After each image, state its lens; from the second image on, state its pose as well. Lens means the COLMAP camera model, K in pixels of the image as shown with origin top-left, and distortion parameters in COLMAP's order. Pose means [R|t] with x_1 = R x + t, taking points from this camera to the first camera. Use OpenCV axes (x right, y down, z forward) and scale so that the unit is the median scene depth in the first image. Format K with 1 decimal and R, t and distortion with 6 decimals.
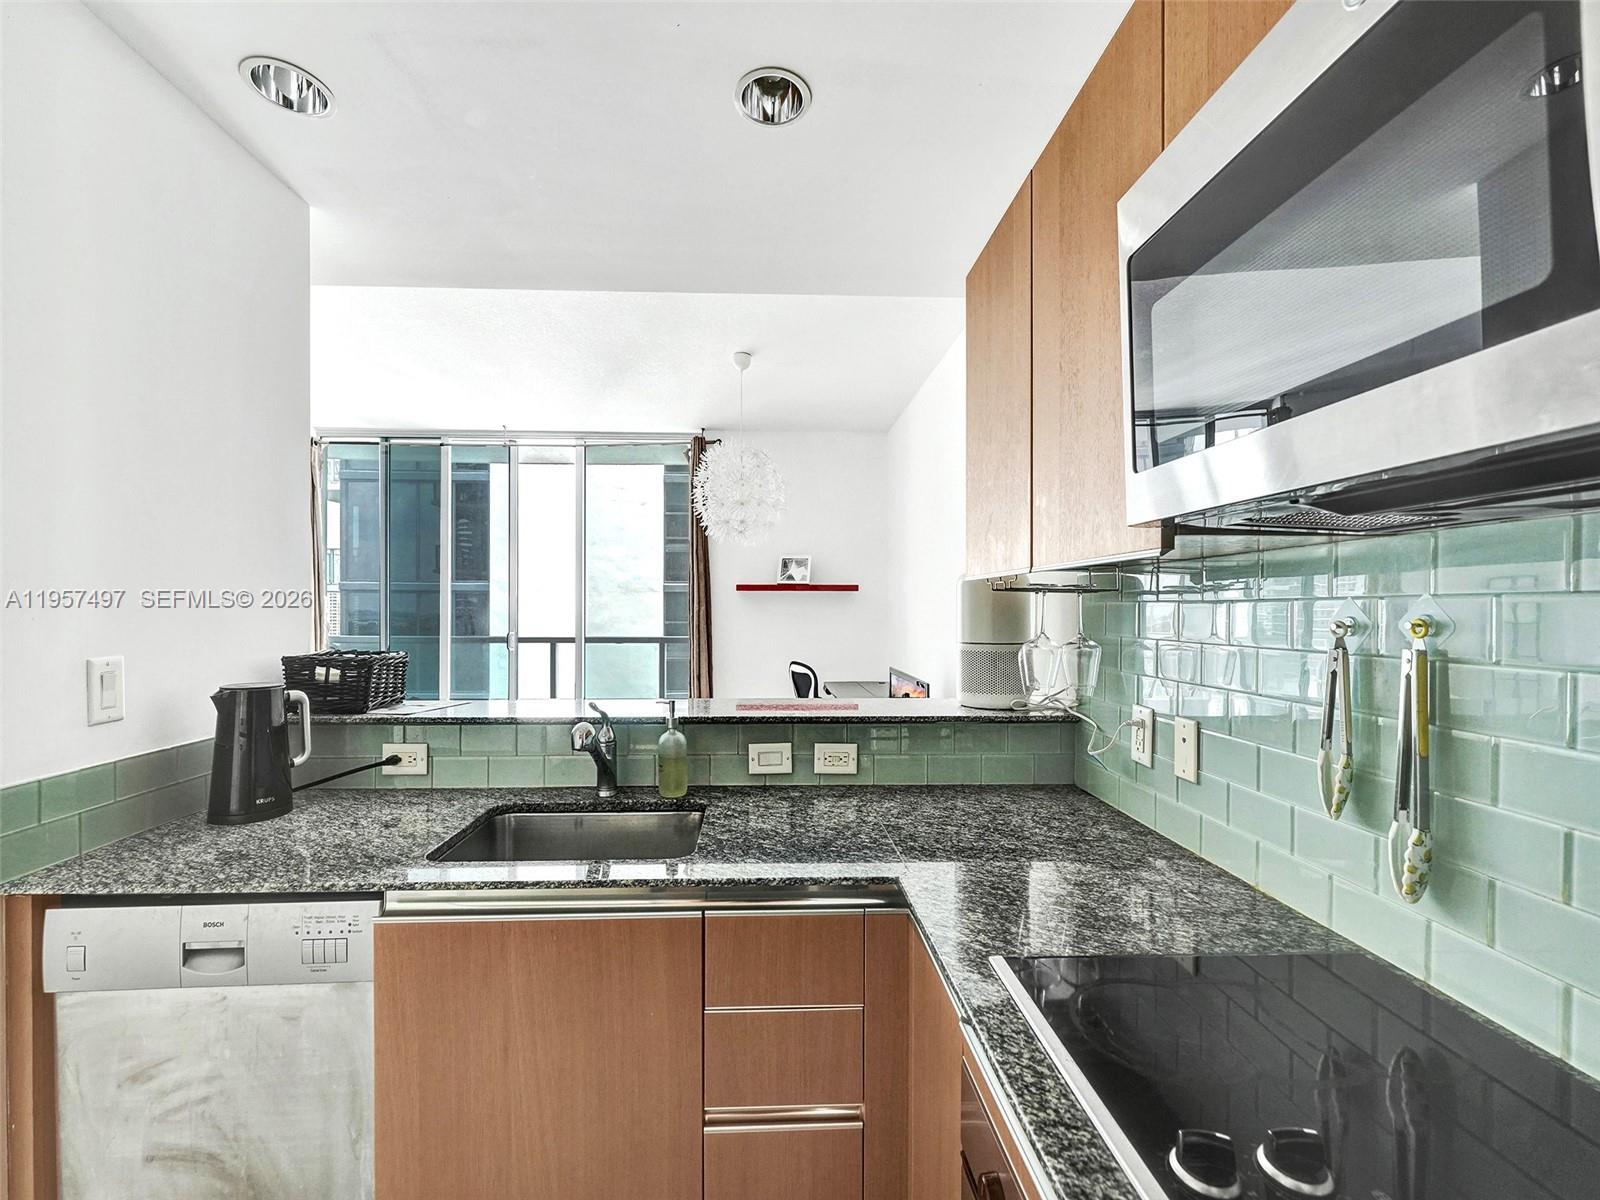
lens RADIAL K [[659.4, 0, 793.6], [0, 659.4, 616.1], [0, 0, 1]] dist [-0.001736, -0.000165]
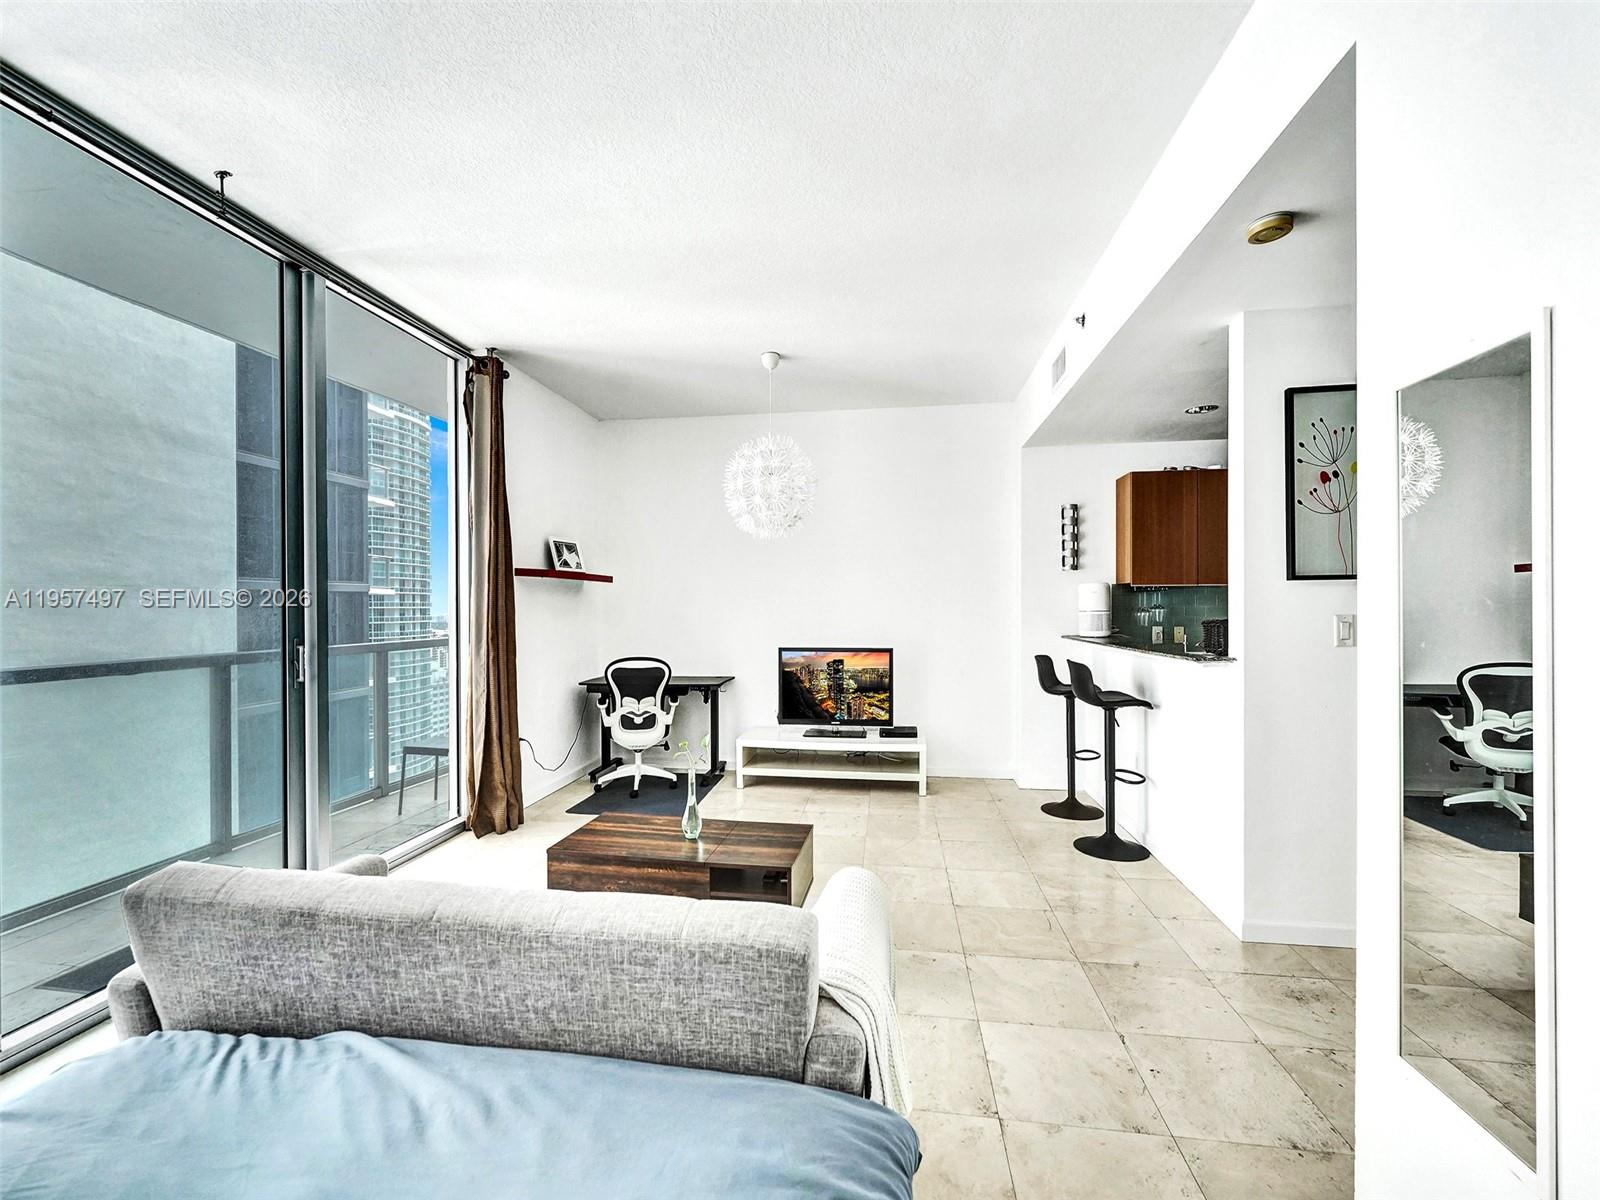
lens RADIAL K [[662.2, 0, 793.6], [0, 662.2, 607.4], [0, 0, 1]] dist [-0.003780, -0.000184]
pose [[0.185851, -0.003548, 0.982572, -1.374316], [0.017098, 0.999854, 0.000377, 0.003646], [-0.982429, 0.016730, 0.185884, 0.972573]]
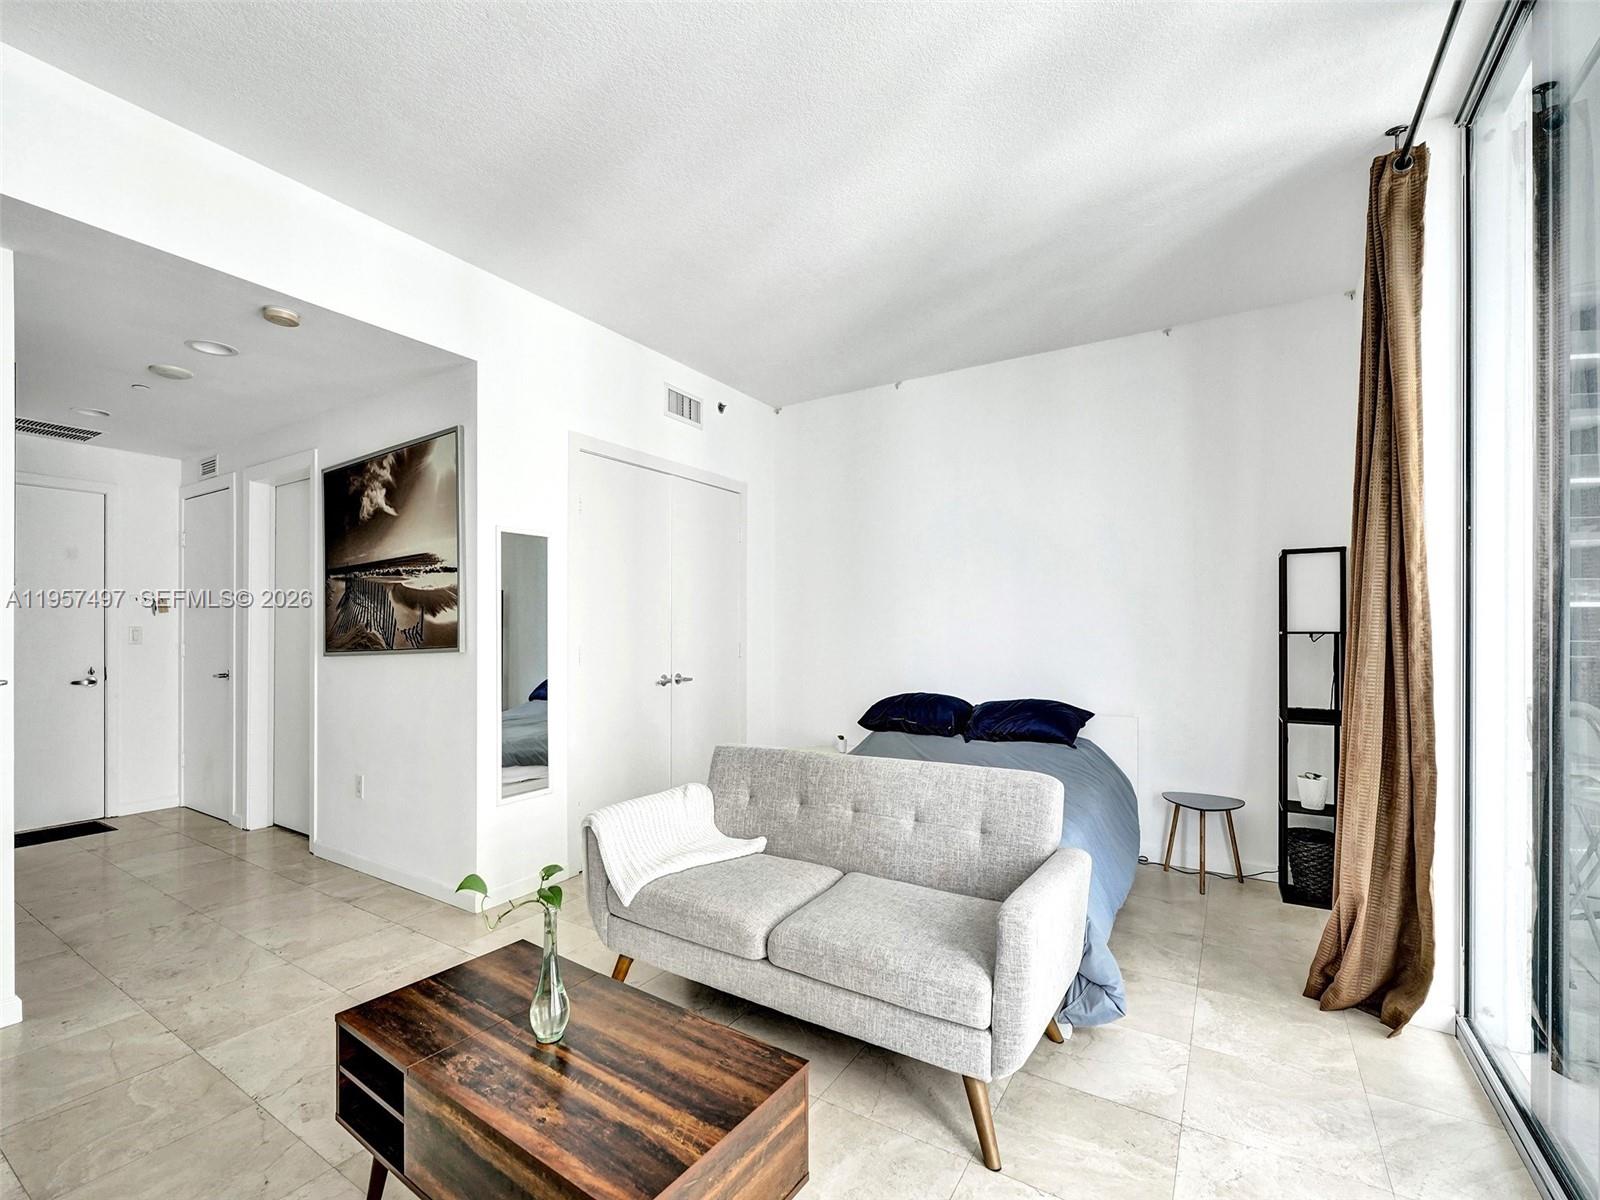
lens RADIAL K [[713.2, 0, 784.1], [0, 713.2, 632.8], [0, 0, 1]] dist [-0.002347, -0.000729]
pose [[-0.577026, -0.002791, -0.816721, -0.321737], [-0.014254, 0.999876, 0.006654, 0.017083], [0.816601, 0.015481, -0.576995, 1.628135]]
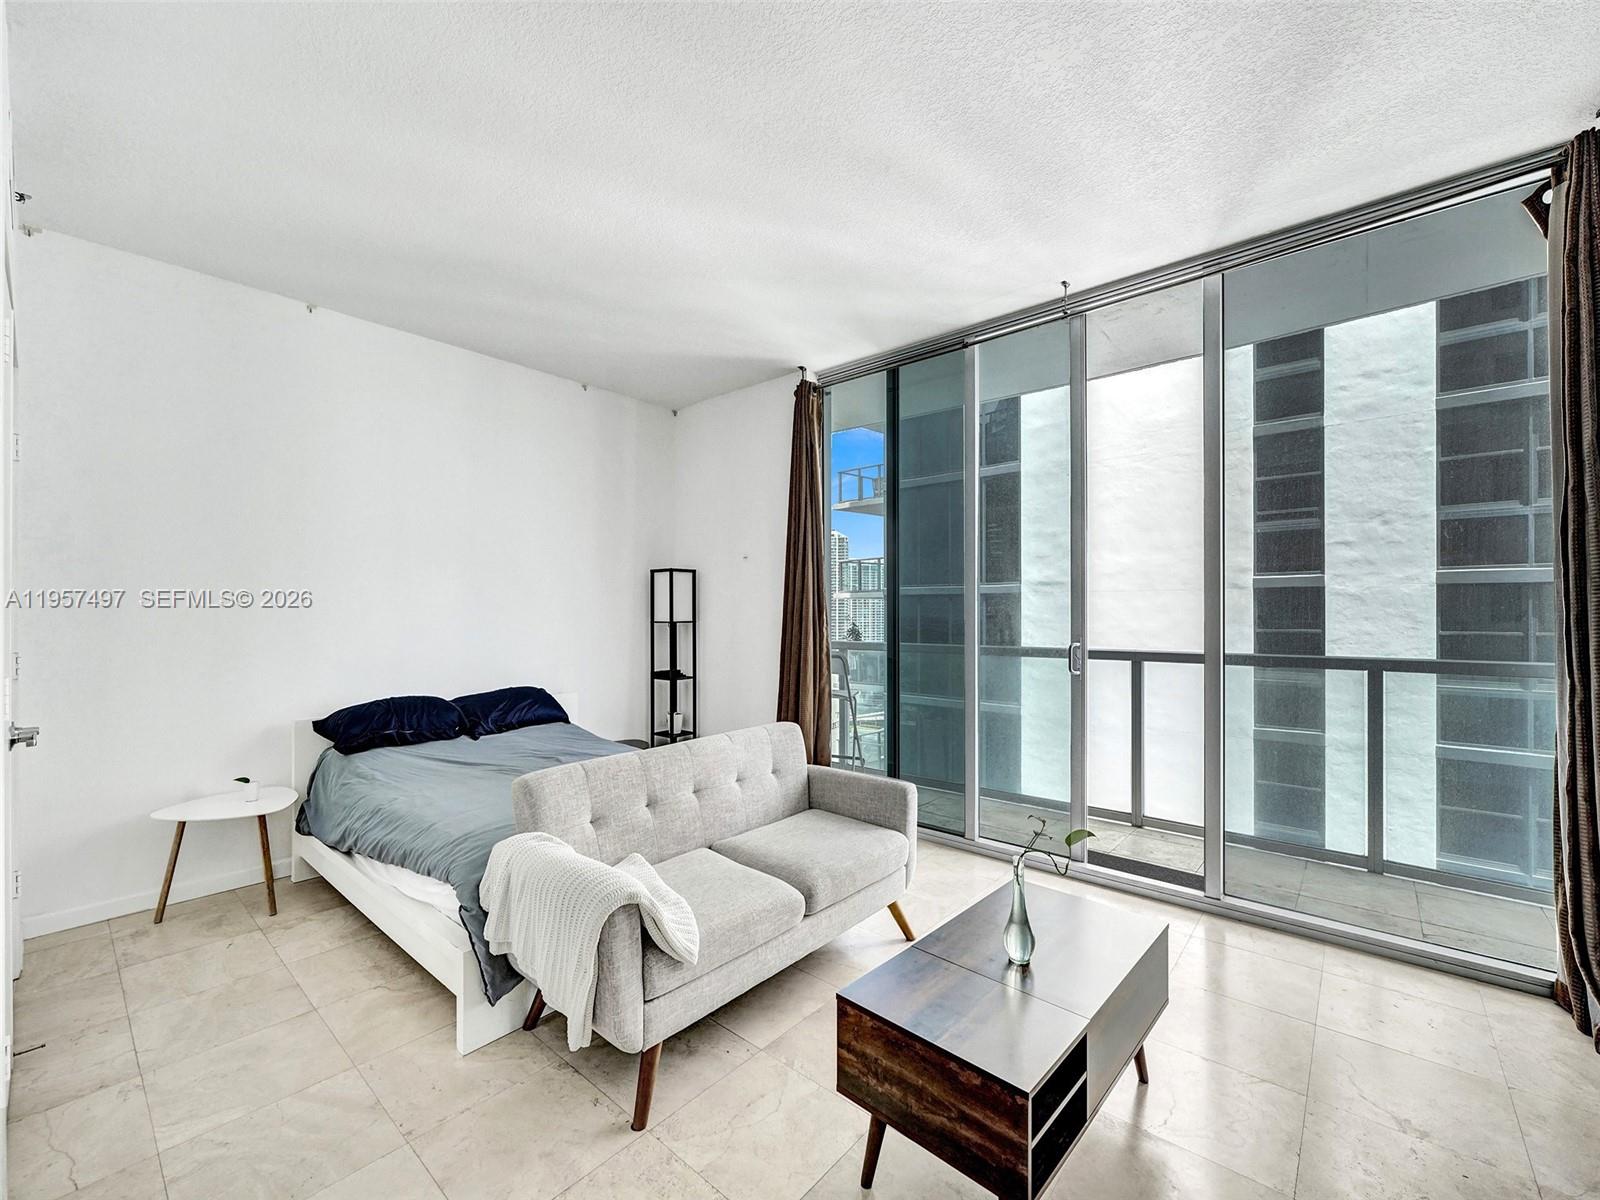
lens RADIAL K [[656.6, 0, 791.6], [0, 656.6, 614.8], [0, 0, 1]] dist [-0.001766, -0.000091]
pose [[0.724756, -0.004673, -0.688990, -0.377139], [-0.003471, 0.999940, -0.010433, 0.011368], [0.688997, 0.009953, 0.724696, 0.740566]]
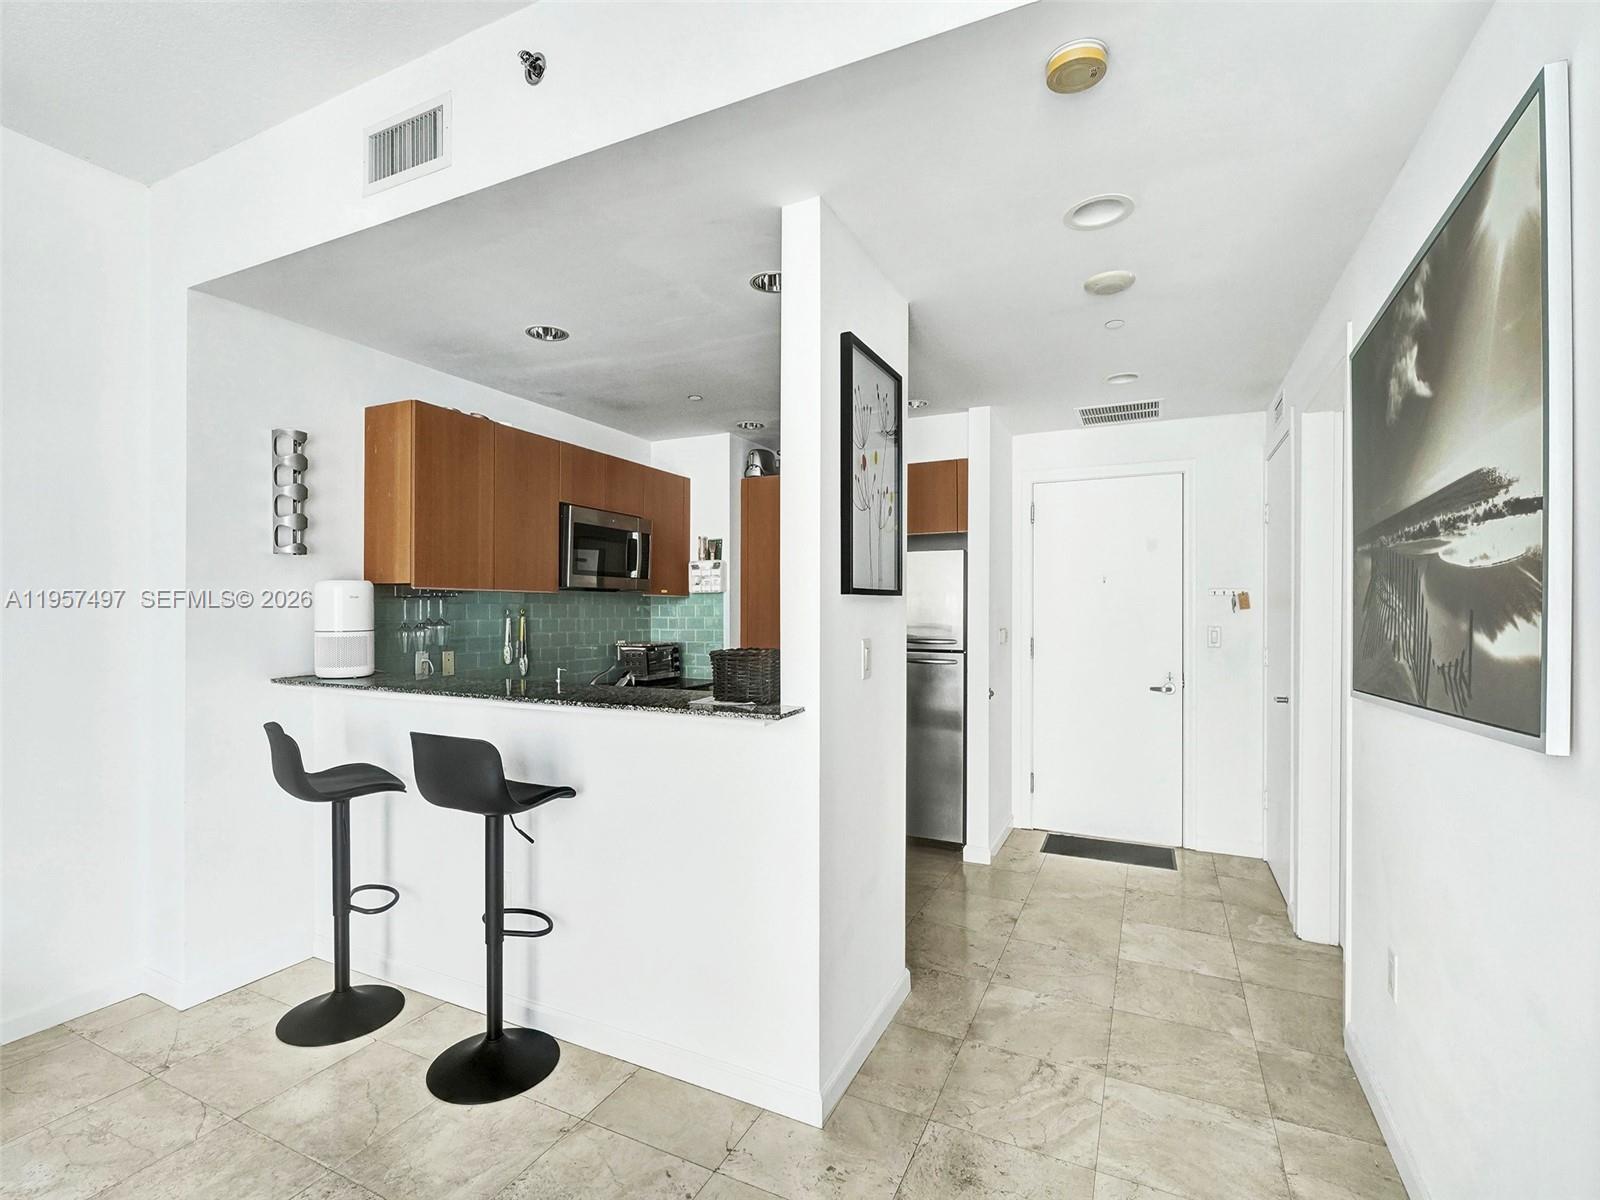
lens RADIAL K [[753.2, 0, 779.1], [0, 753.2, 610.3], [0, 0, 1]] dist [0.000085, -0.000061]
pose [[-0.875957, -0.006189, 0.482350, -0.735909], [0.000386, 0.999908, 0.013531, -0.013476], [-0.482390, 0.012039, -0.875874, 1.148032]]
